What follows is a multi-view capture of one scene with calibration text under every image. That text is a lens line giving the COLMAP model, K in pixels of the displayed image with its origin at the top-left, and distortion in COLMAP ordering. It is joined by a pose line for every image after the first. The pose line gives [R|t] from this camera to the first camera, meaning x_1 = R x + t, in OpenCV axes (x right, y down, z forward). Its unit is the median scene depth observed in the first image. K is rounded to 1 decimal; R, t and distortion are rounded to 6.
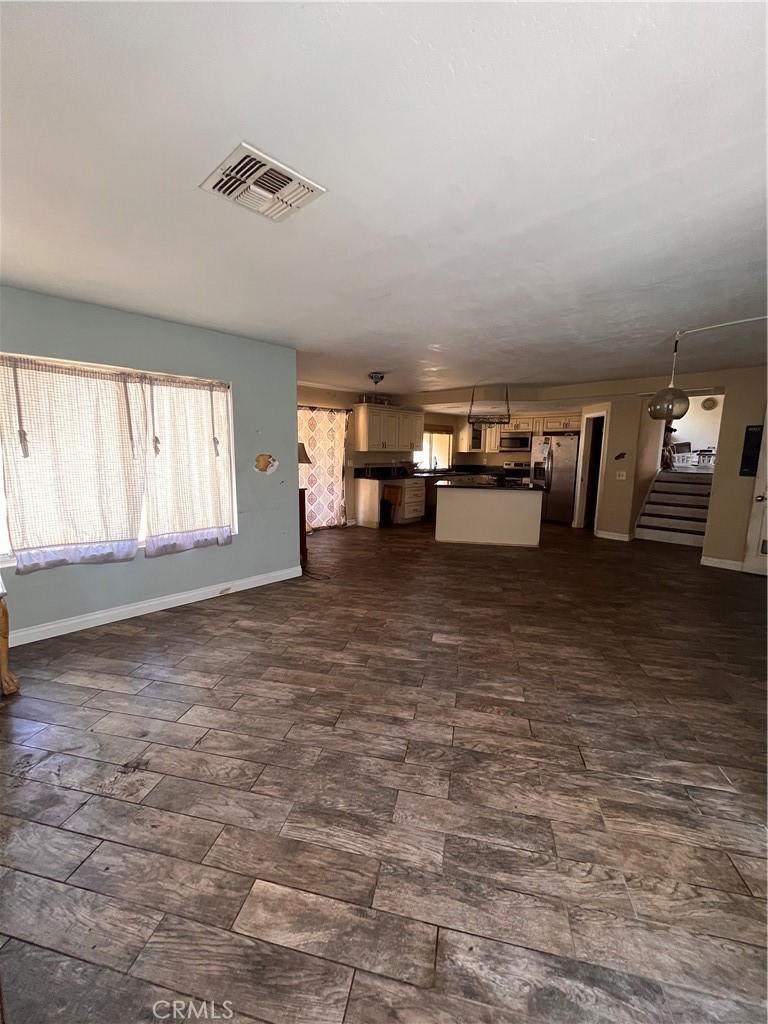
lens RADIAL K [[413.6, 0, 385.3], [0, 413.6, 515.7], [0, 0, 1]] dist [-0.001456, 0.000395]
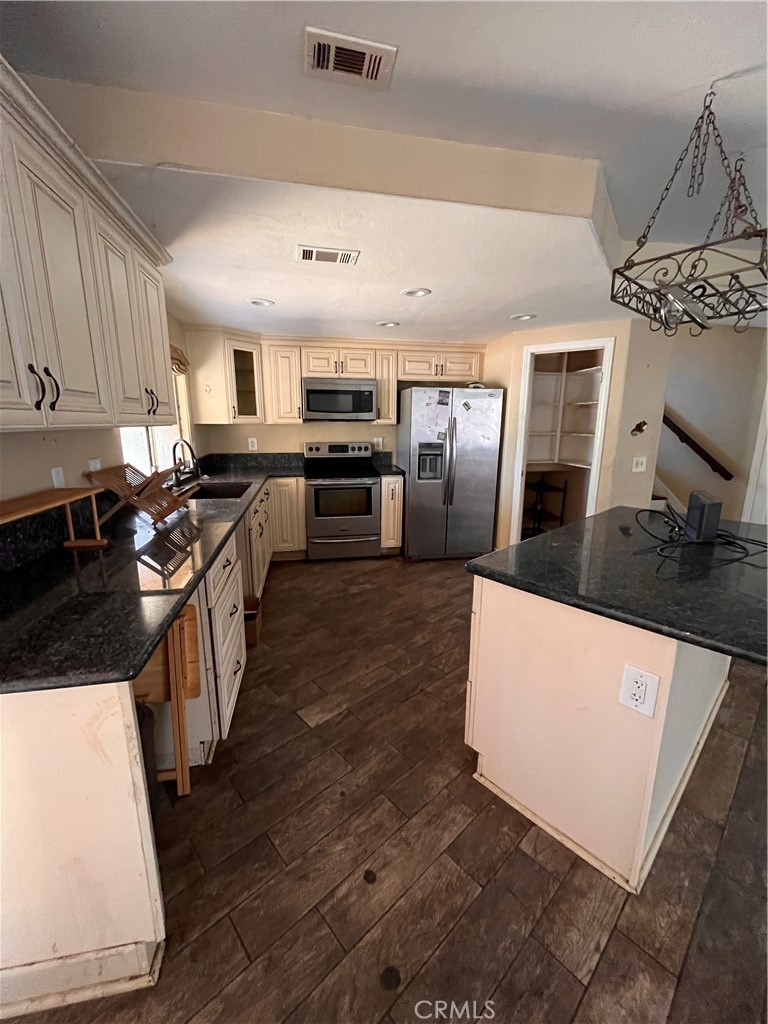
lens RADIAL K [[413.6, 0, 388.8], [0, 413.6, 510.7], [0, 0, 1]] dist [-0.001456, 0.000395]
pose [[0.579118, -0.178623, 0.795435, -0.041894], [0.130687, 0.983424, 0.125690, -0.104268], [-0.804701, 0.031164, 0.592862, 0.662713]]
